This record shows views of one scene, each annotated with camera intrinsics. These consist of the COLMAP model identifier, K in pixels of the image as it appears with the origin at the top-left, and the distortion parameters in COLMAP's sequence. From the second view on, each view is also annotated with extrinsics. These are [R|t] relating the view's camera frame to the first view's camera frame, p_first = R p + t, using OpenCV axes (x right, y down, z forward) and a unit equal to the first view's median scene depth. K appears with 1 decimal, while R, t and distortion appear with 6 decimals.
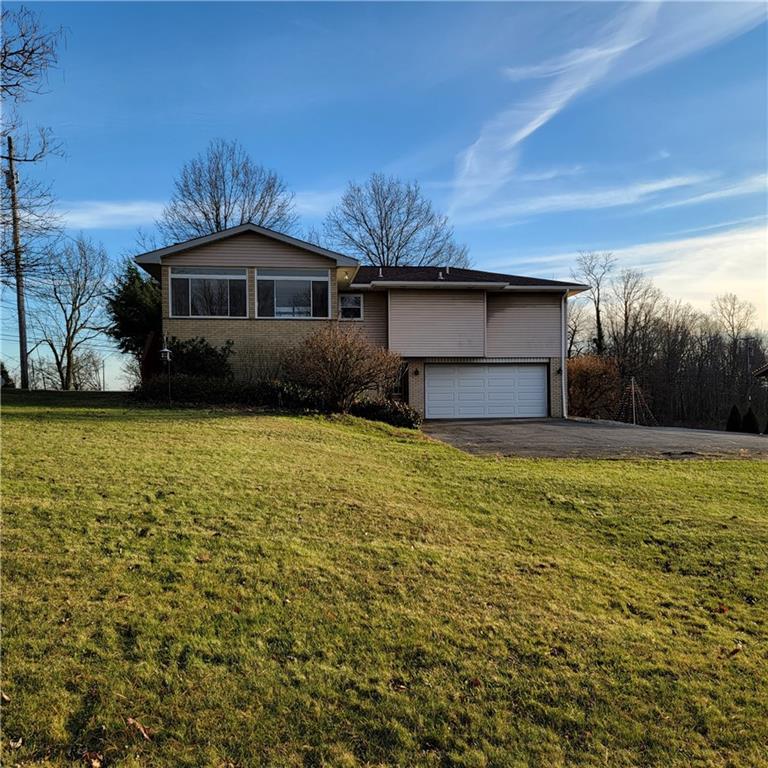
lens RADIAL K [[703.7, 0, 384.4], [0, 703.7, 398.5], [0, 0, 1]] dist [0.078255, -0.001521]
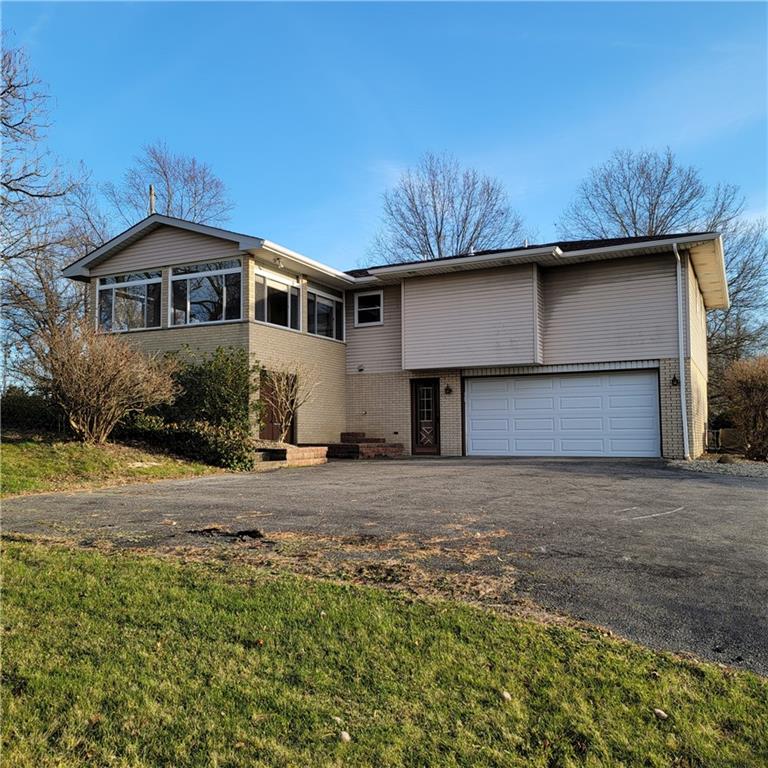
lens RADIAL K [[703.7, 0, 384.4], [0, 703.7, 398.5], [0, 0, 1]] dist [0.078255, -0.001521]
pose [[0.832538, -0.027855, -0.553267, 0.390028], [-0.002635, 0.998525, -0.054237, 0.010076], [0.553961, 0.046613, 0.831237, 0.374118]]
